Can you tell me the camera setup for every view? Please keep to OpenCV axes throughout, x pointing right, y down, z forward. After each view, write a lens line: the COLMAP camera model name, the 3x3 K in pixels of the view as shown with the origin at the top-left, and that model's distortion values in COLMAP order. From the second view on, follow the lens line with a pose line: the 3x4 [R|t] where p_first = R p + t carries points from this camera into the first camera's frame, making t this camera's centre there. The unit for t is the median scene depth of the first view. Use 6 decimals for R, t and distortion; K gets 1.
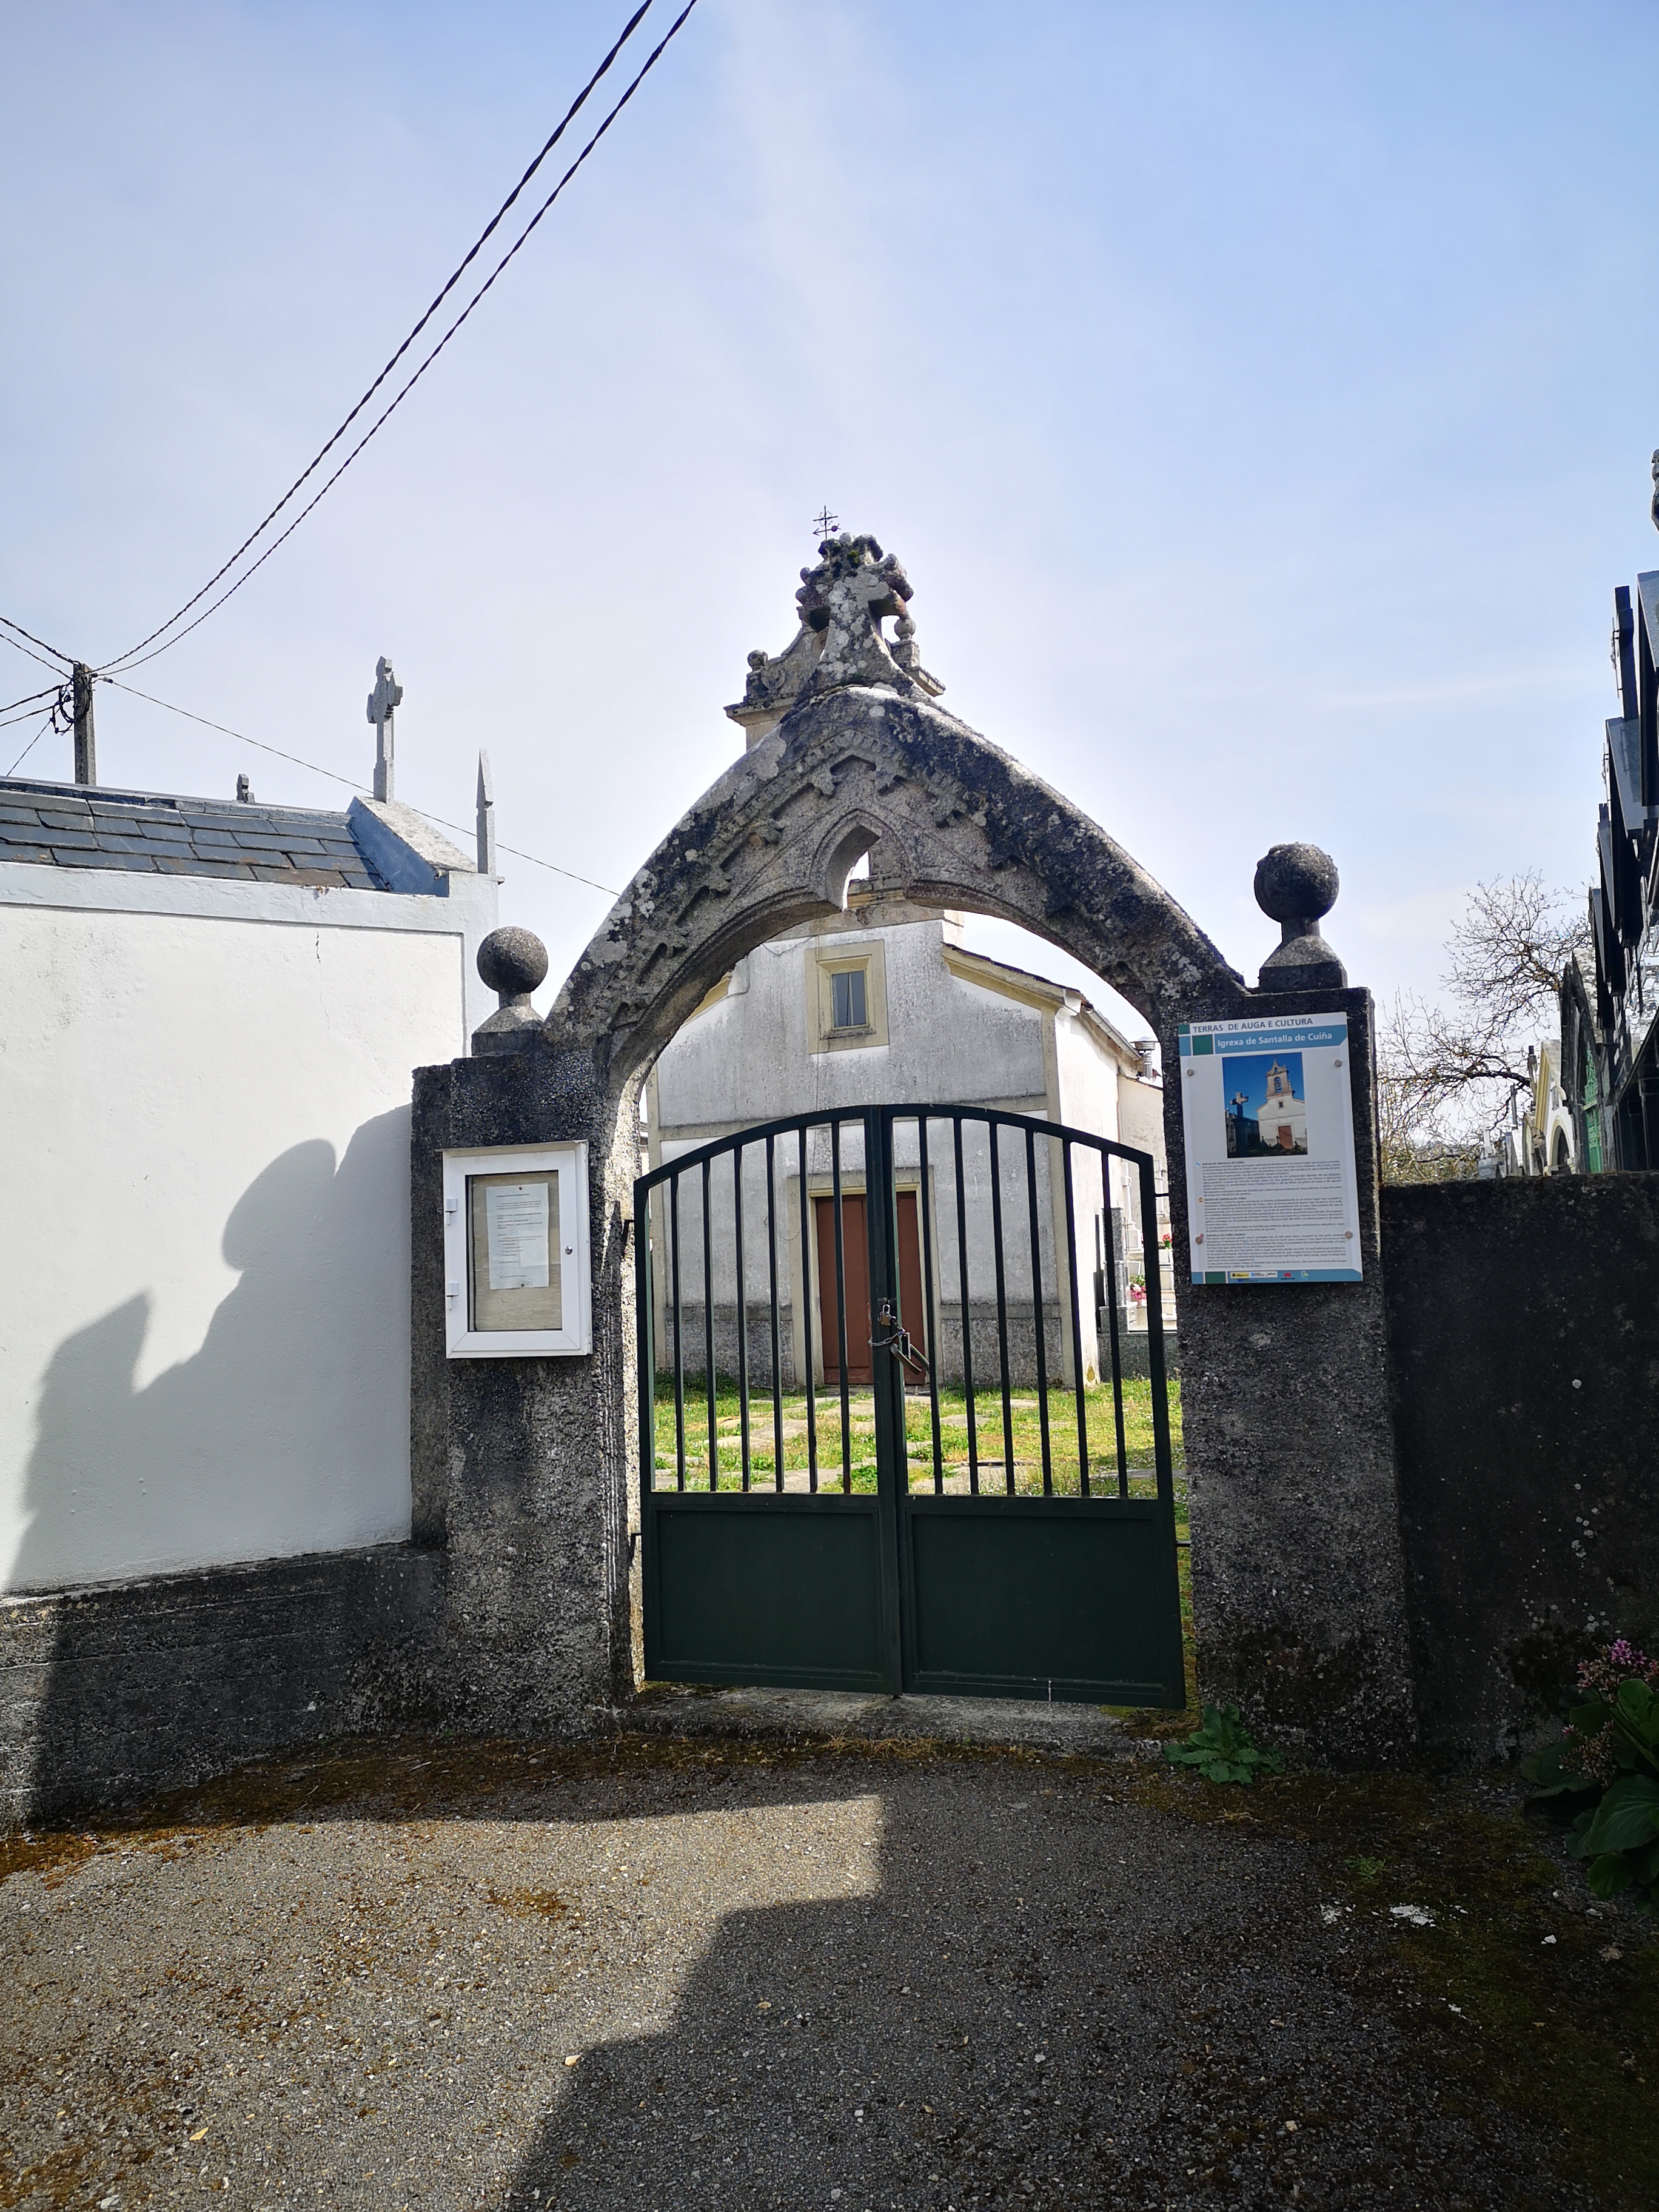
lens RADIAL K [[1706.1, 0, 807.9], [0, 1706.1, 1109.4], [0, 0, 1]] dist [0.056561, -0.006999]
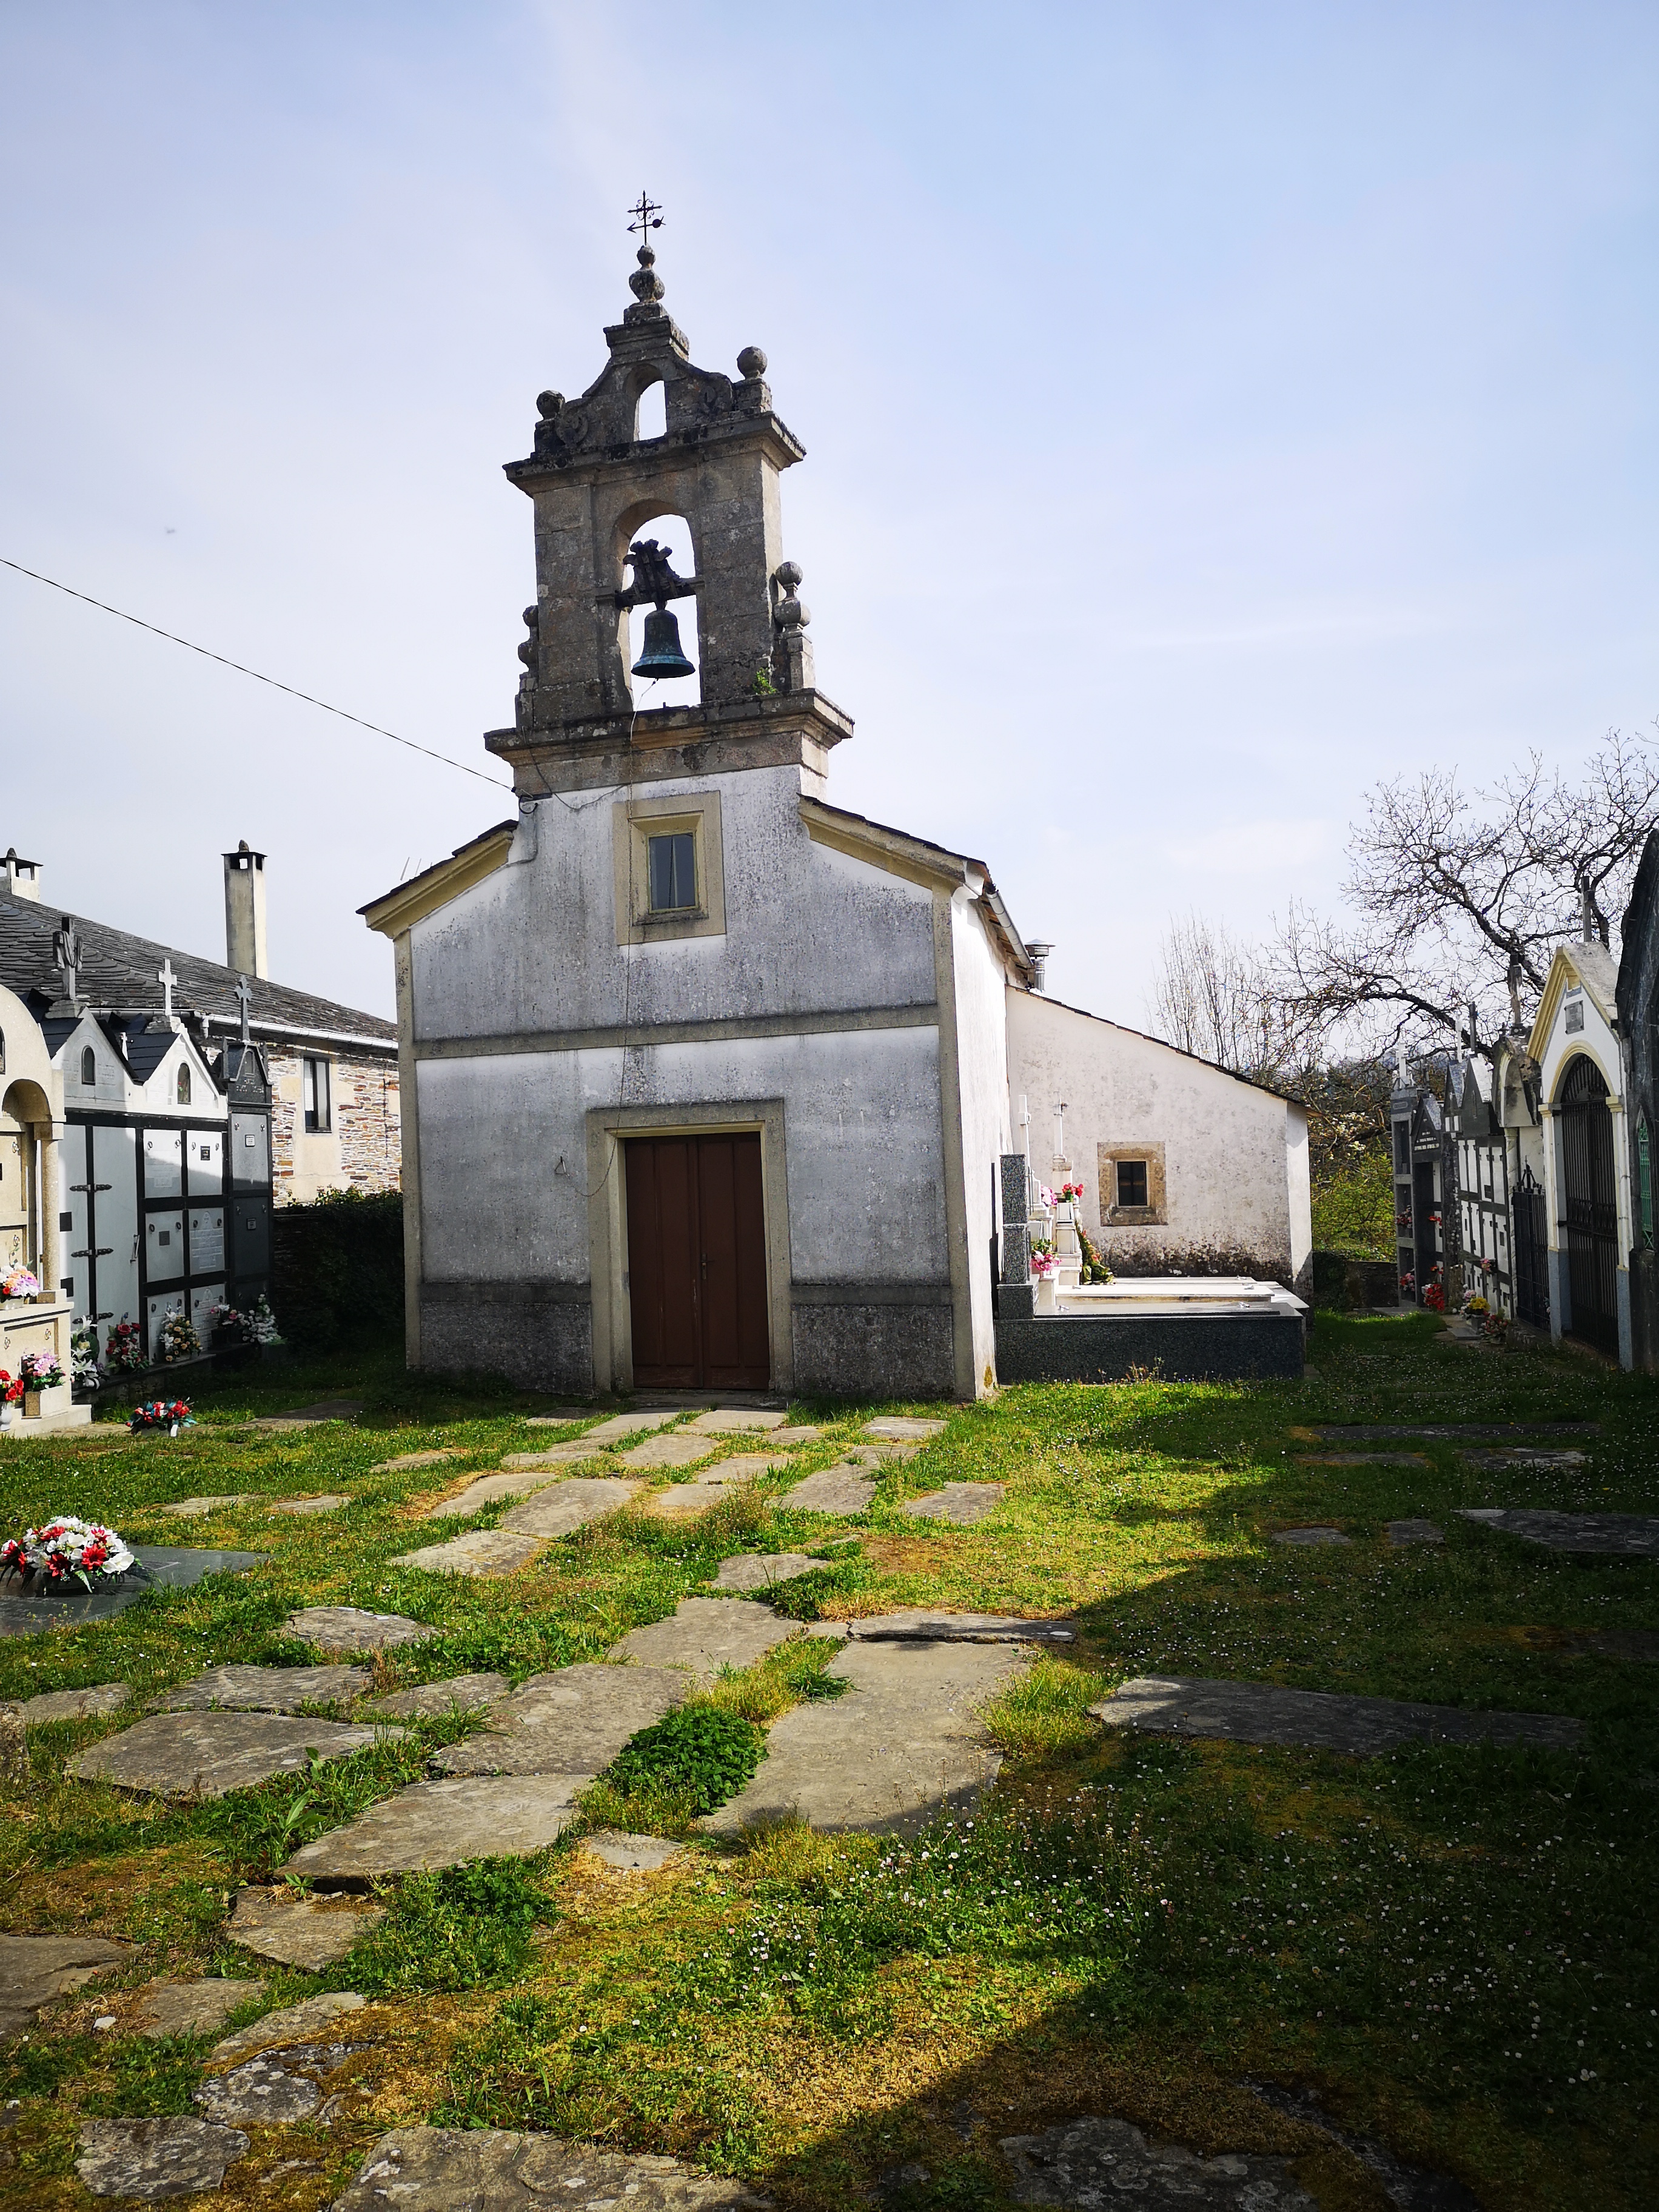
lens RADIAL K [[1706.1, 0, 828.5], [0, 1706.1, 1109.0], [0, 0, 1]] dist [0.056561, -0.006999]
pose [[0.993841, 0.009117, 0.110439, 0.010874], [-0.014313, 0.998823, 0.046349, 0.002917], [-0.109887, -0.047644, 0.992802, 0.259632]]
